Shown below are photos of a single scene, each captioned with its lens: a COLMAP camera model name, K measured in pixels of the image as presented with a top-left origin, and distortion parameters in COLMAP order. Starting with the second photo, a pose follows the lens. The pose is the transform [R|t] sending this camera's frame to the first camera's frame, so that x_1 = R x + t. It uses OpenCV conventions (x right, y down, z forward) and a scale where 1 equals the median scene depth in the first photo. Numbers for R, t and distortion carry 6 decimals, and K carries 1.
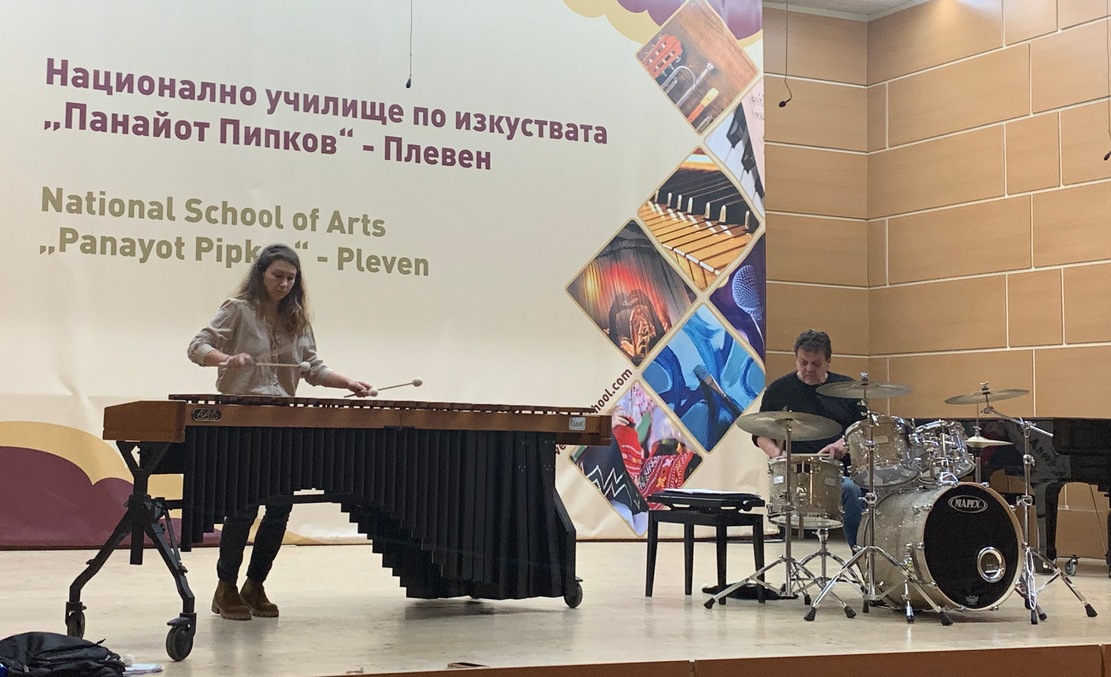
lens RADIAL K [[1744.8, 0, 555.0], [0, 1744.8, 235.3], [0, 0, 1]] dist [0.173705, -0.827052]
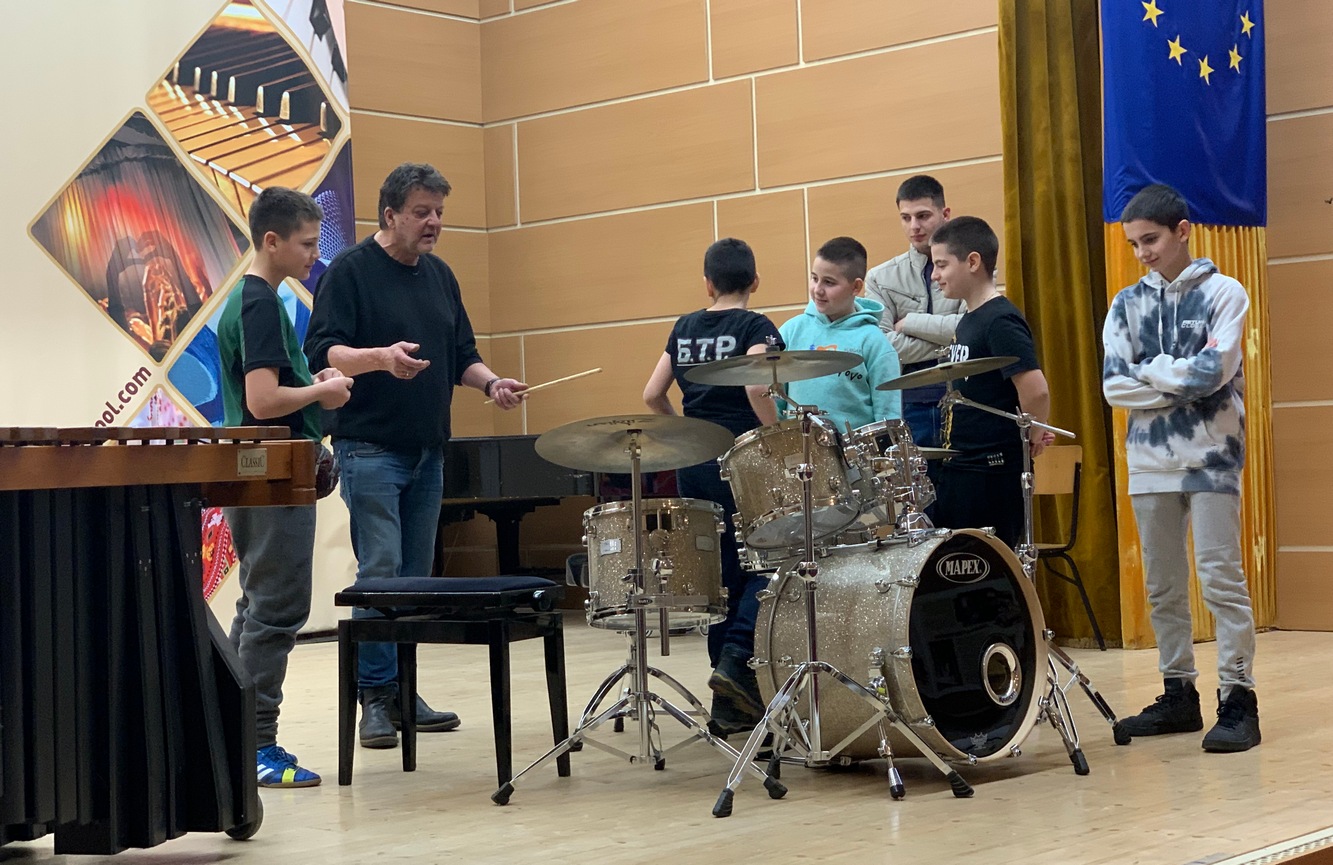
lens RADIAL K [[2156.6, 0, 666.5], [0, 2156.6, 432.5], [0, 0, 1]] dist [-0.020018, 0.797954]
pose [[0.933383, -0.047685, 0.355700, -0.056135], [0.011242, 0.994532, 0.103829, 0.026141], [-0.358706, -0.092913, 0.928815, 0.268696]]
